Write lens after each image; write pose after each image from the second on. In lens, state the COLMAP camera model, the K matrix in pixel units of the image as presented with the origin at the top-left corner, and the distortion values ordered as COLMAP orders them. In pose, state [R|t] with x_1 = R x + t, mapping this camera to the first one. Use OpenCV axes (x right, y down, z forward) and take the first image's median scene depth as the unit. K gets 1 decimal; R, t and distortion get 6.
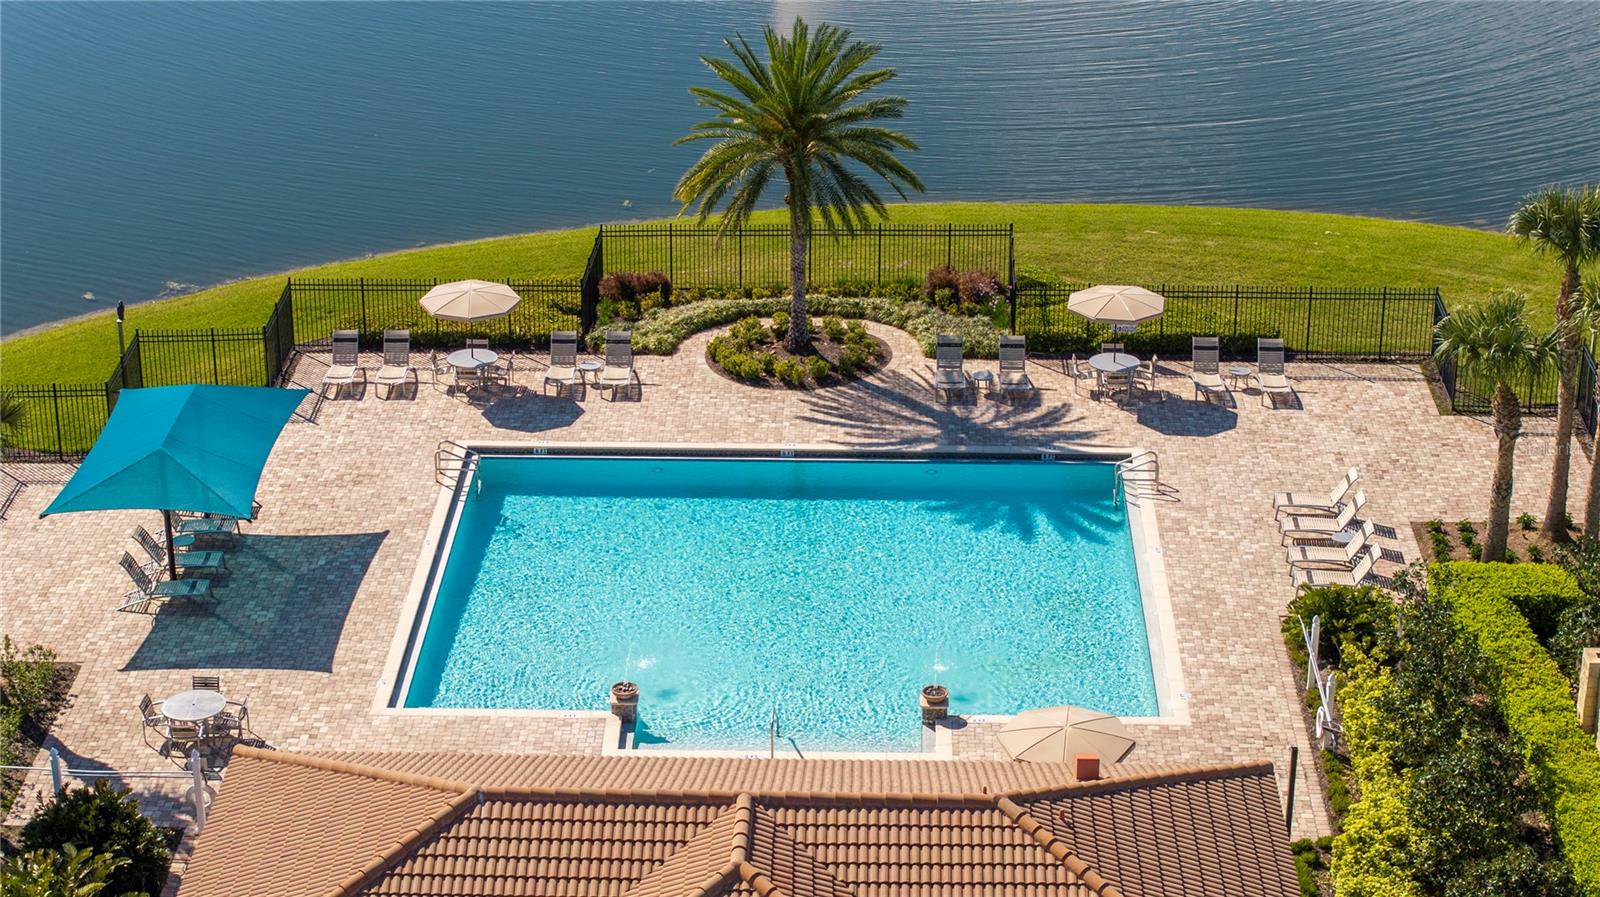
lens RADIAL K [[3170.5, 0, 800.0], [0, 3170.5, 448.5], [0, 0, 1]] dist [-0.236947, 1.772827]
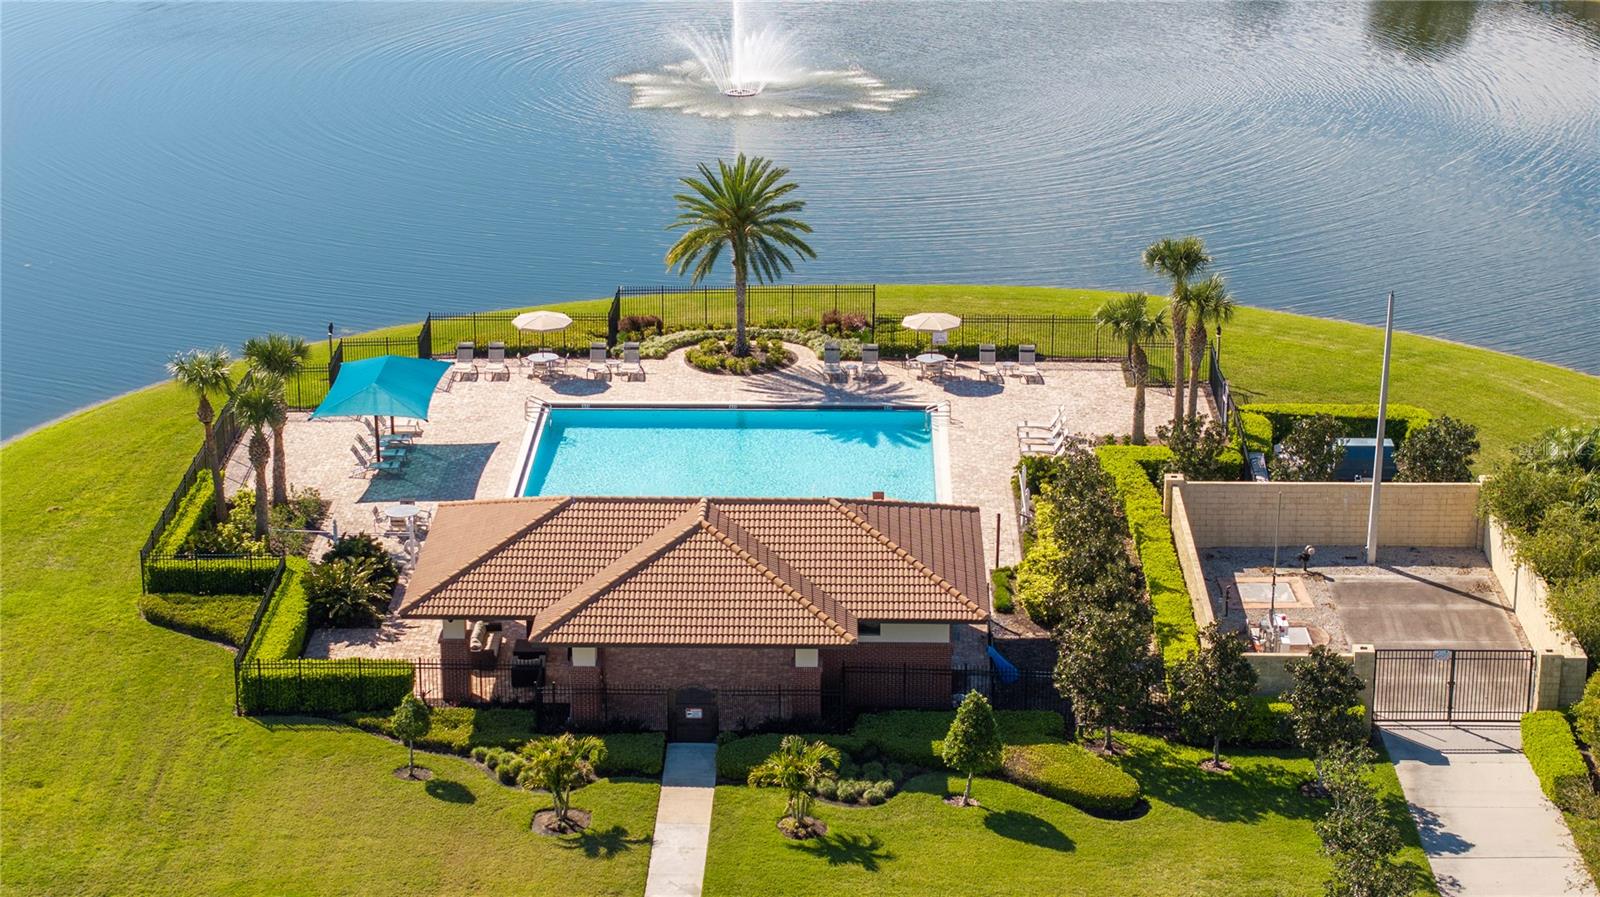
lens RADIAL K [[3170.5, 0, 800.0], [0, 3170.5, 448.5], [0, 0, 1]] dist [-0.236947, 1.772827]
pose [[0.999967, -0.002507, 0.007732, 0.017927], [0.003114, 0.996832, -0.079471, 0.152359], [-0.007508, 0.079492, 0.996807, -0.652674]]
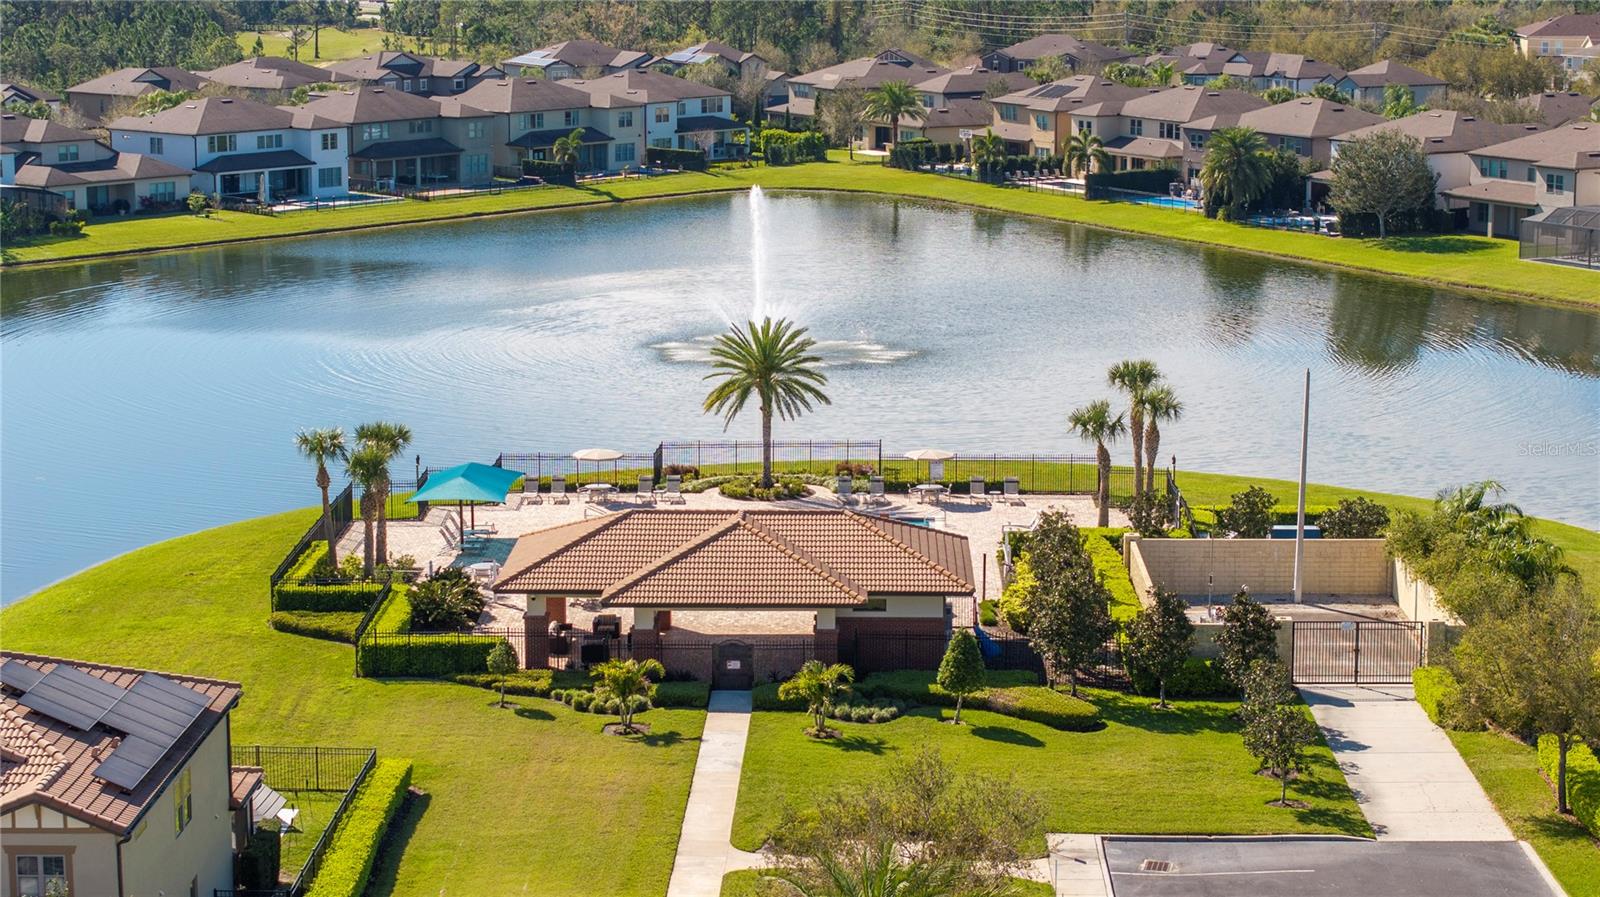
lens RADIAL K [[3170.5, 0, 800.0], [0, 3170.5, 448.5], [0, 0, 1]] dist [-0.236947, 1.772827]
pose [[0.999983, -0.001365, 0.005670, 0.009085], [0.002666, 0.971682, -0.236276, 0.411991], [-0.005187, 0.236287, 0.971670, -0.901046]]
